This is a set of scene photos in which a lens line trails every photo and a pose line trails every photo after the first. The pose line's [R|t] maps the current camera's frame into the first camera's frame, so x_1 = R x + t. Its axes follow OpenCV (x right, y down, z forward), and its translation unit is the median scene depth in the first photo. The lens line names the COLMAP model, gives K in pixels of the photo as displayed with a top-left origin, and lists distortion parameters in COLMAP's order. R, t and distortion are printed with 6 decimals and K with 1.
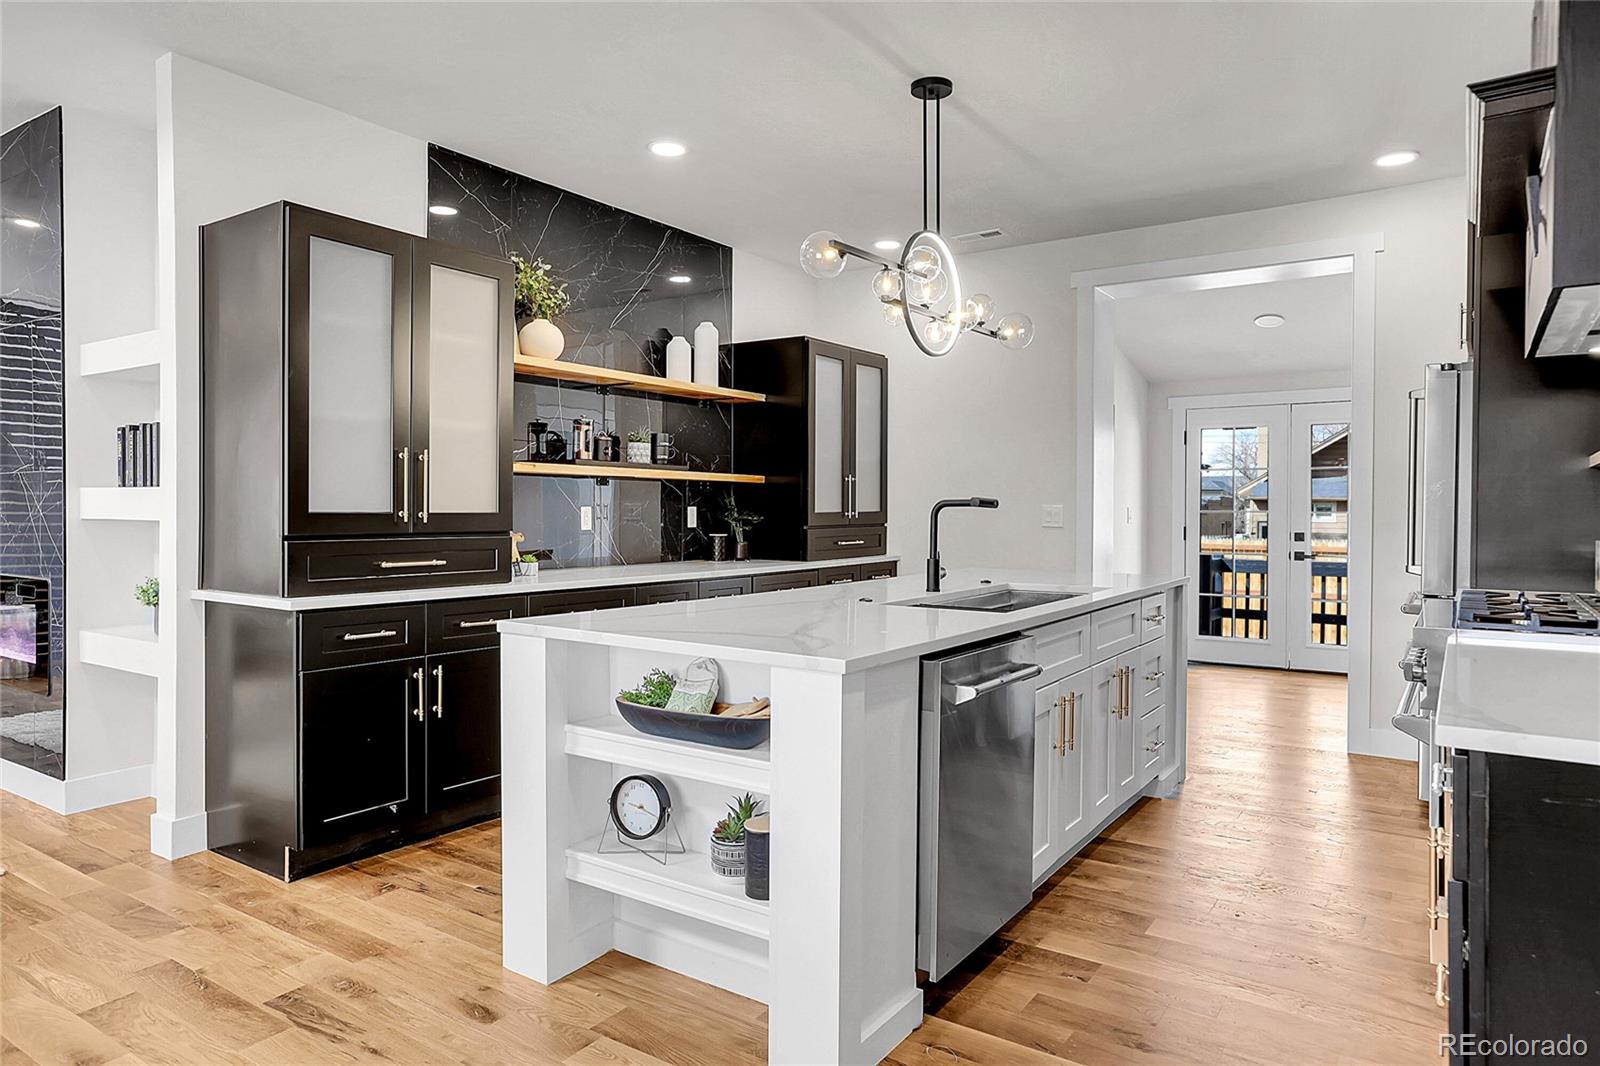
lens RADIAL K [[987.5, 0, 802.7], [0, 987.5, 525.7], [0, 0, 1]] dist [0.002973, 0.002066]
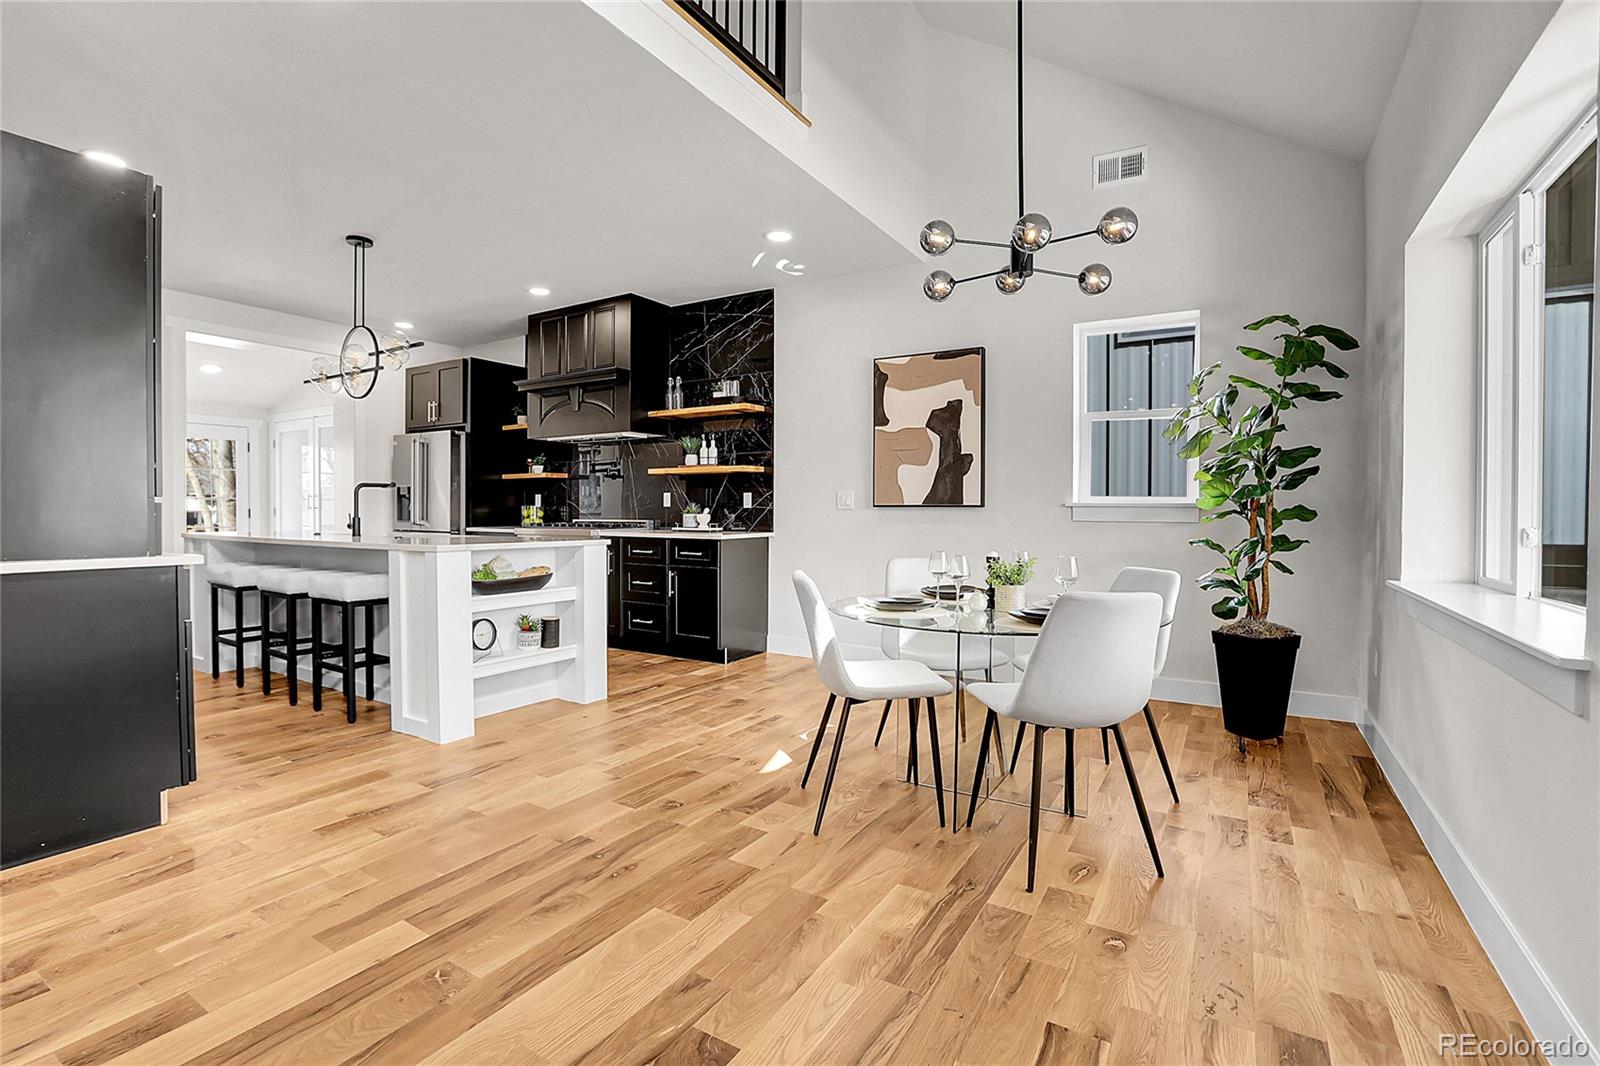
lens RADIAL K [[726.8, 0, 795.3], [0, 726.8, 525.6], [0, 0, 1]] dist [-0.053427, 0.016316]
pose [[-0.037681, -0.027019, 0.998924, -1.133396], [0.015079, 0.999505, 0.027604, 0.026169], [-0.999176, 0.016103, -0.037255, 0.303133]]
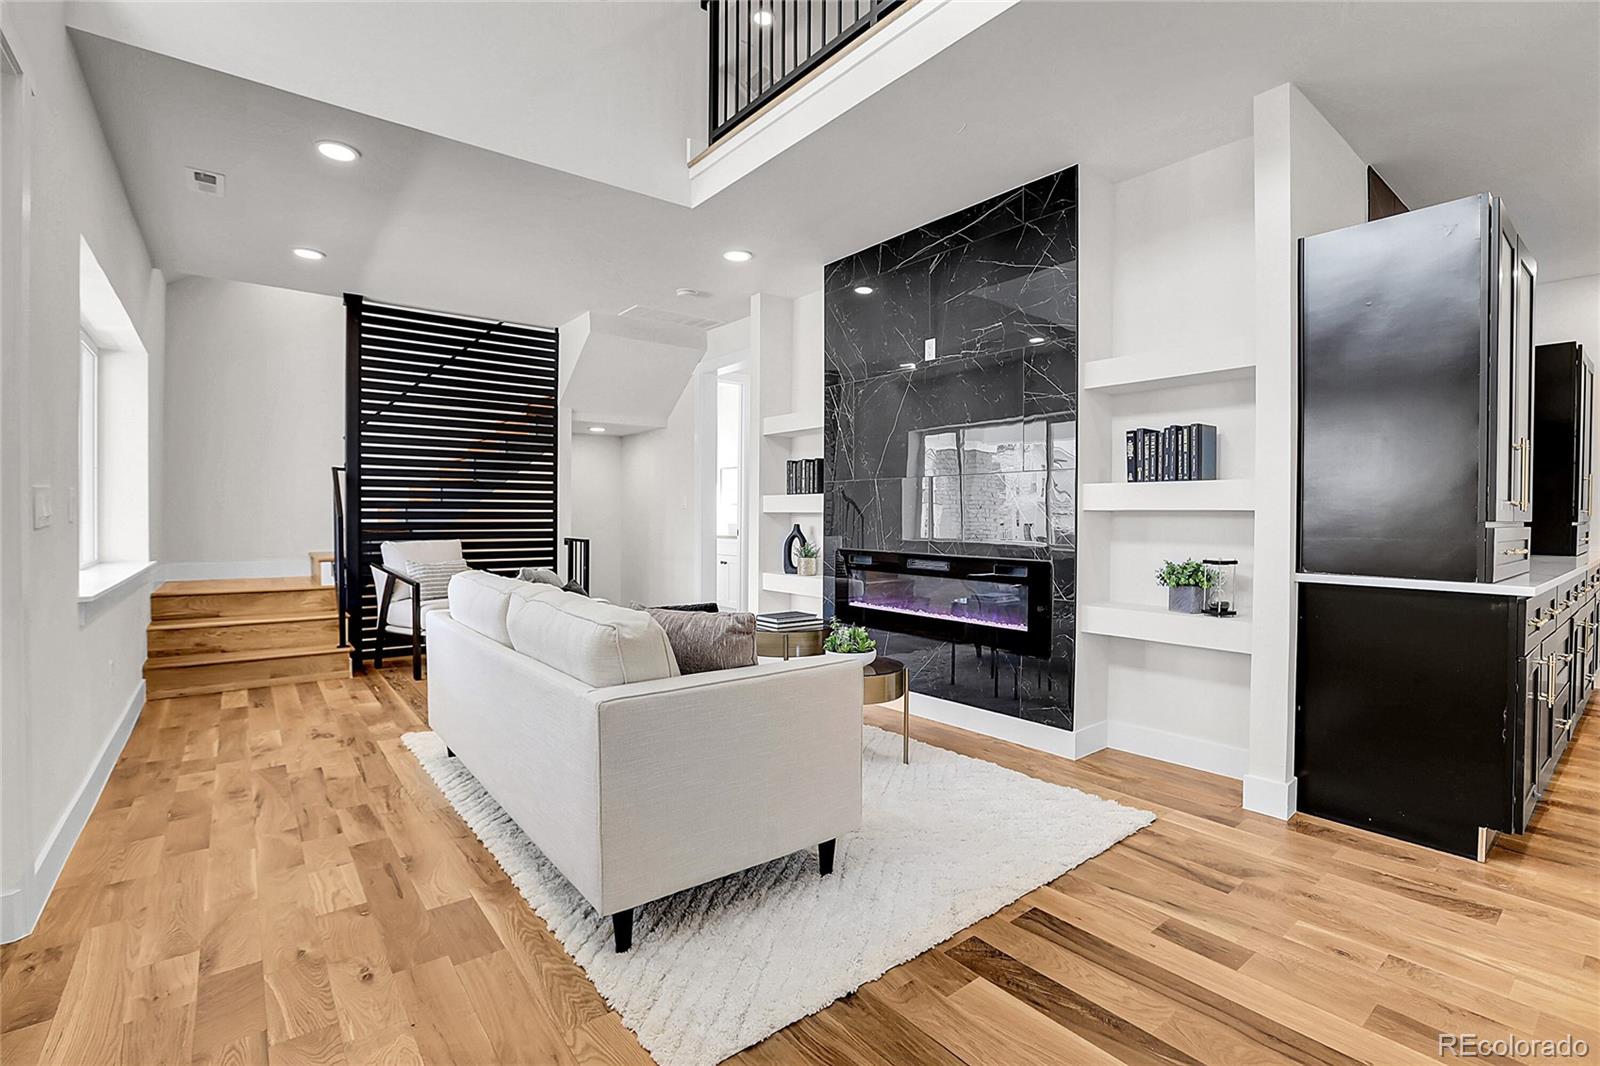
lens RADIAL K [[726.8, 0, 795.3], [0, 726.8, 525.6], [0, 0, 1]] dist [-0.053427, 0.016316]
pose [[0.950106, 0.003189, -0.311912, -0.852092], [-0.005261, 0.999969, -0.005800, 0.019343], [0.311884, 0.007151, 0.950093, 0.082271]]
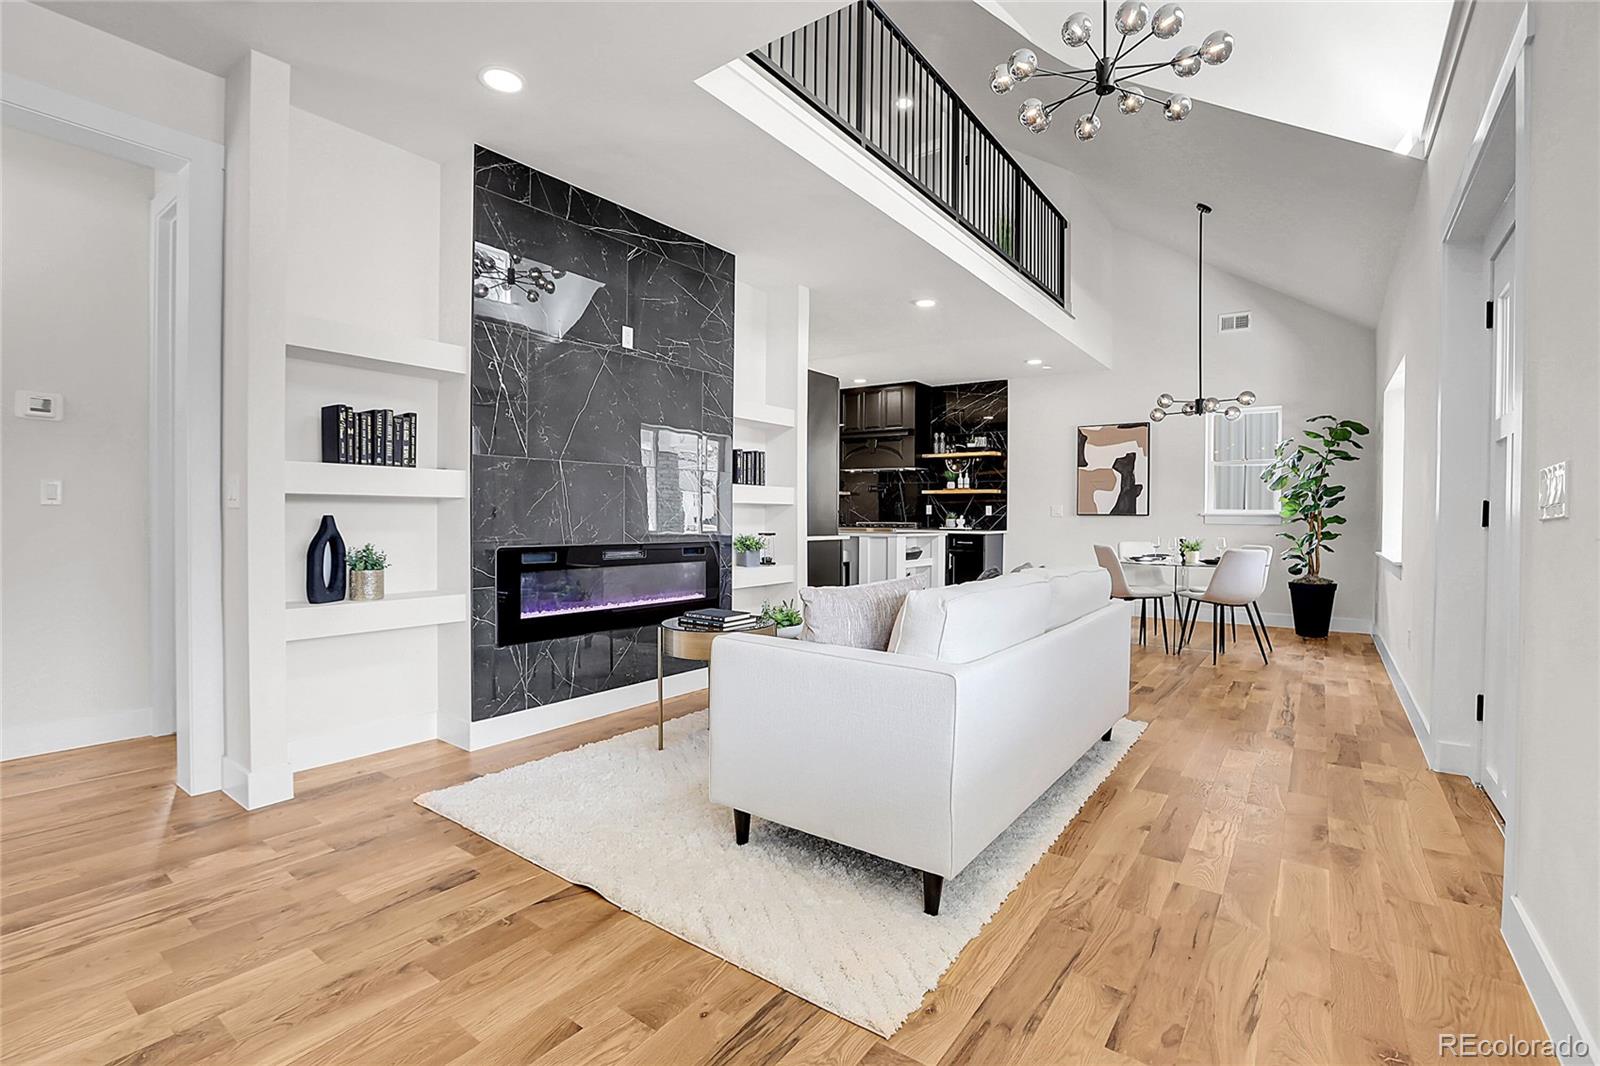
lens RADIAL K [[726.8, 0, 795.3], [0, 726.8, 525.6], [0, 0, 1]] dist [-0.053427, 0.016316]
pose [[0.048135, -0.018561, 0.998668, -2.088503], [0.011964, 0.999766, 0.018004, 0.011545], [-0.998769, 0.011082, 0.048346, 0.890243]]
